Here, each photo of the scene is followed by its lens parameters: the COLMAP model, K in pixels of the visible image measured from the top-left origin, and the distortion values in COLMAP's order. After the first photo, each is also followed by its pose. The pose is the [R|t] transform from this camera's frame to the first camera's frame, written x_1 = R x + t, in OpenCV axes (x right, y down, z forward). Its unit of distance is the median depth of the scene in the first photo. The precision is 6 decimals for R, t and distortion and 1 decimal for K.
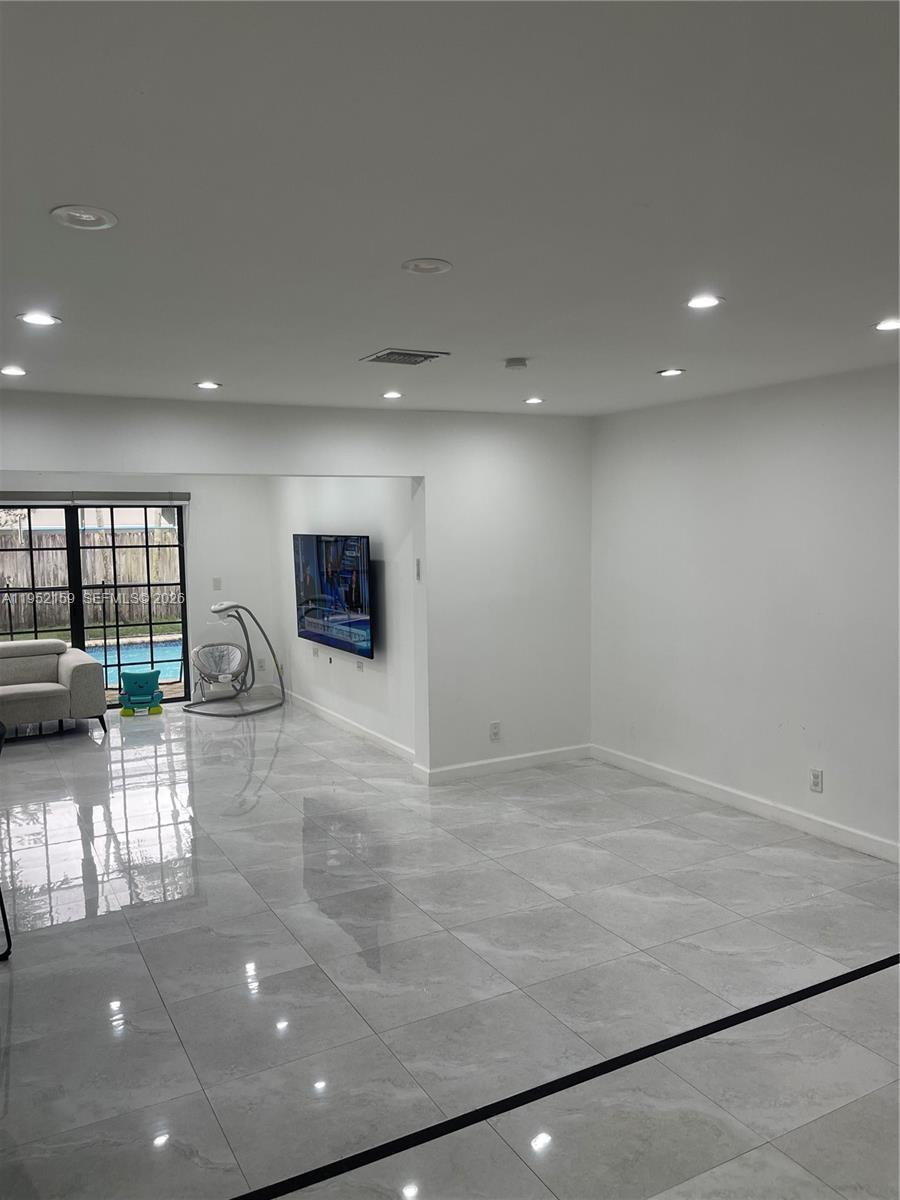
lens RADIAL K [[905.4, 0, 458.5], [0, 905.4, 601.0], [0, 0, 1]] dist [0.056284, -0.062911]
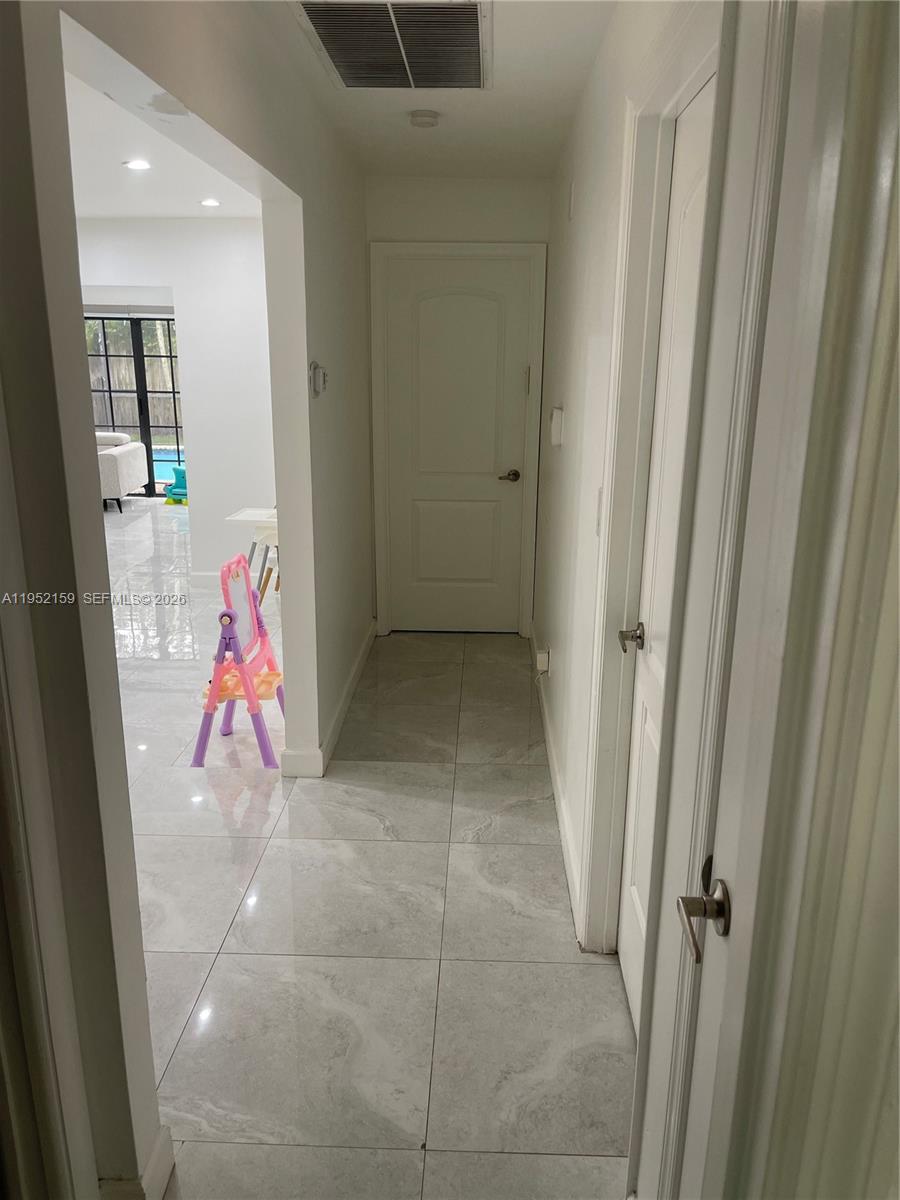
lens RADIAL K [[905.4, 0, 451.8], [0, 905.4, 600.5], [0, 0, 1]] dist [0.056284, -0.062911]
pose [[0.849580, 0.171052, -0.498953, 0.564215], [-0.081458, 0.977157, 0.196290, -0.014306], [0.521131, -0.126120, 0.844107, 0.180658]]
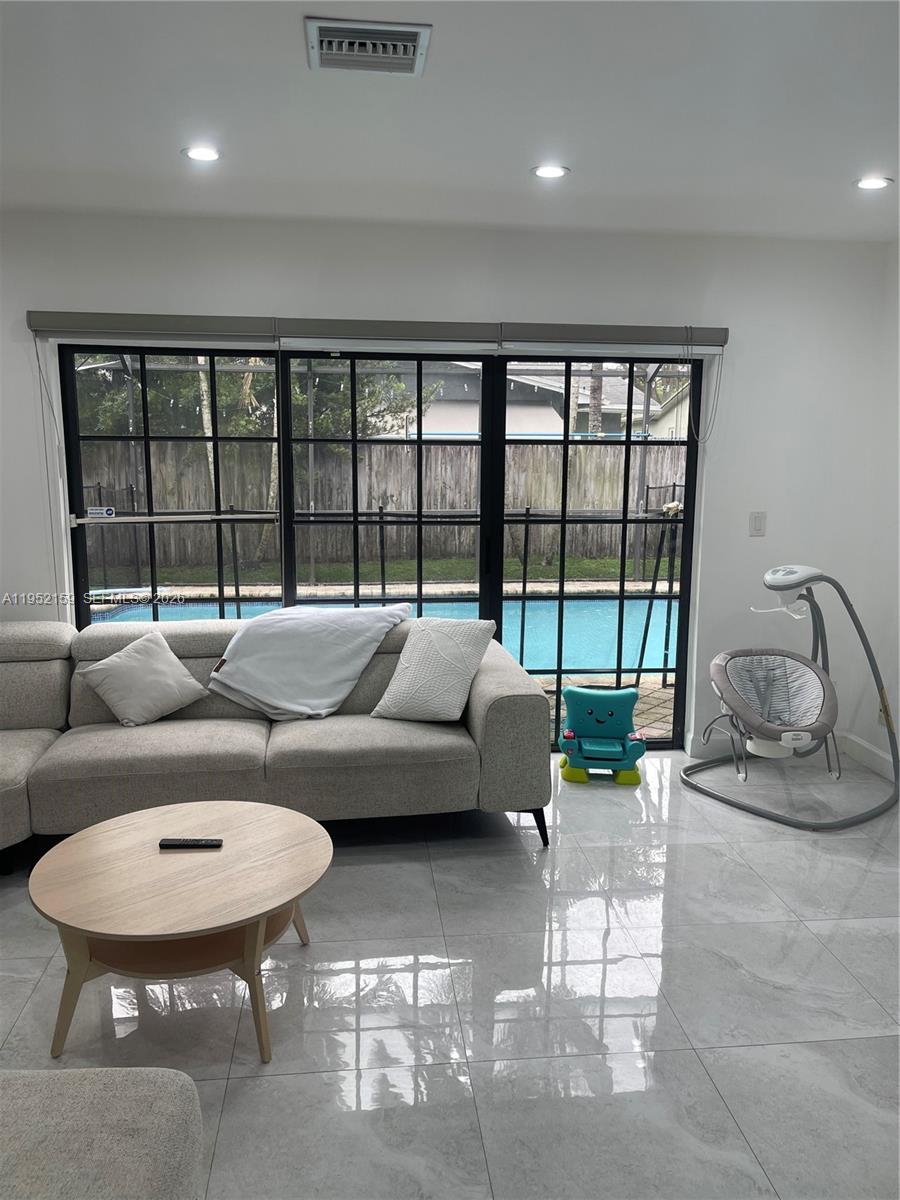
lens RADIAL K [[905.4, 0, 448.6], [0, 905.4, 602.6], [0, 0, 1]] dist [0.056284, -0.062911]
pose [[0.919591, 0.084722, -0.383634, -0.238357], [-0.054154, 0.994485, 0.089813, -0.012483], [0.389127, -0.061816, 0.919108, 0.508599]]
